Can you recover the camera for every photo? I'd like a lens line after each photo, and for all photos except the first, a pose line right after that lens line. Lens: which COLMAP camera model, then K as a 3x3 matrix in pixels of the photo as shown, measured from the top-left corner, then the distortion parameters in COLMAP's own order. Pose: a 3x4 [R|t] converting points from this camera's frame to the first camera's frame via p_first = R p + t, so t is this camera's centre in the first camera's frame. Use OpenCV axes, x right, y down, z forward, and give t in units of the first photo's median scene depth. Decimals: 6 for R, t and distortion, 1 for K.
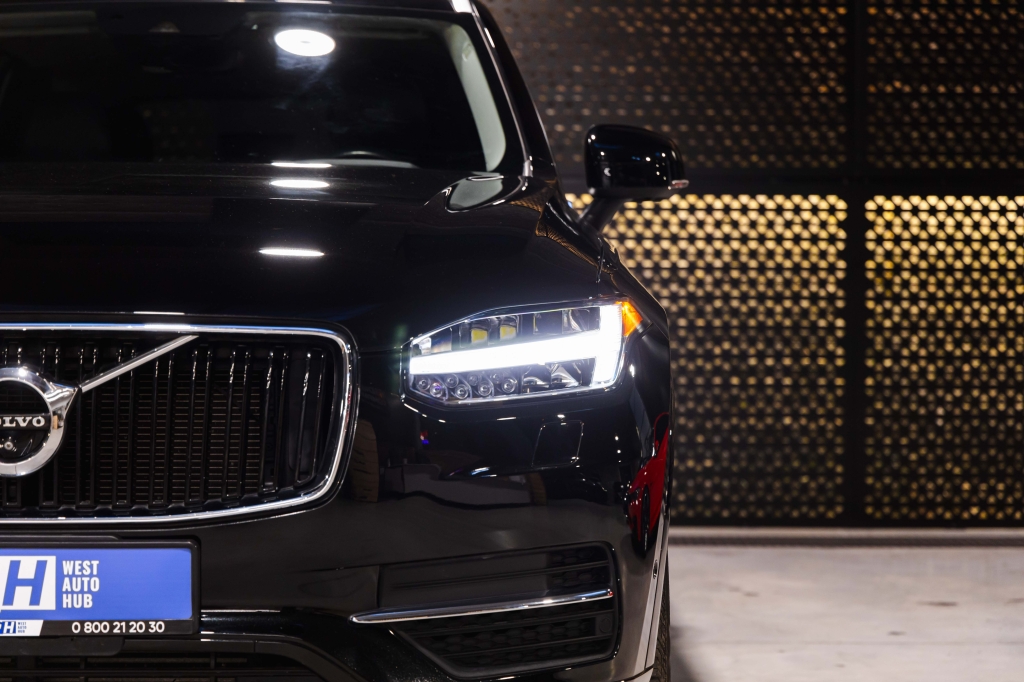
lens RADIAL K [[2426.9, 0, 512.0], [0, 2426.9, 341.0], [0, 0, 1]] dist [0.075609, -0.526274]
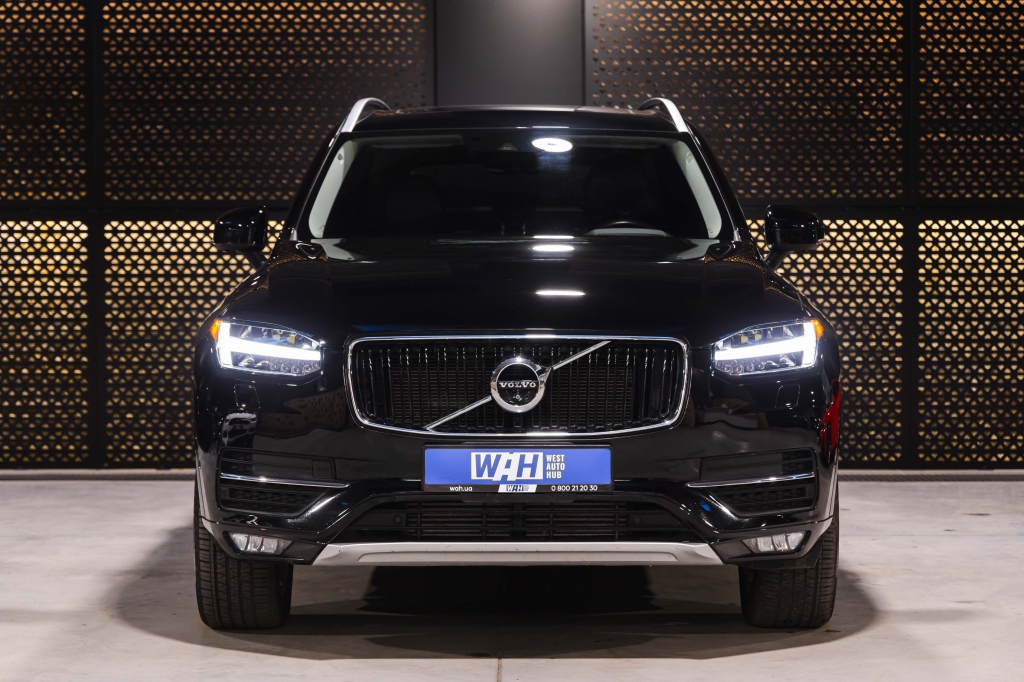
lens RADIAL K [[2426.9, 0, 512.0], [0, 2426.9, 341.0], [0, 0, 1]] dist [0.075609, -0.526274]
pose [[0.999963, -0.003462, -0.007861, -0.066556], [0.003545, 0.999938, 0.010586, -0.008066], [0.007824, -0.010613, 0.999913, -0.333154]]
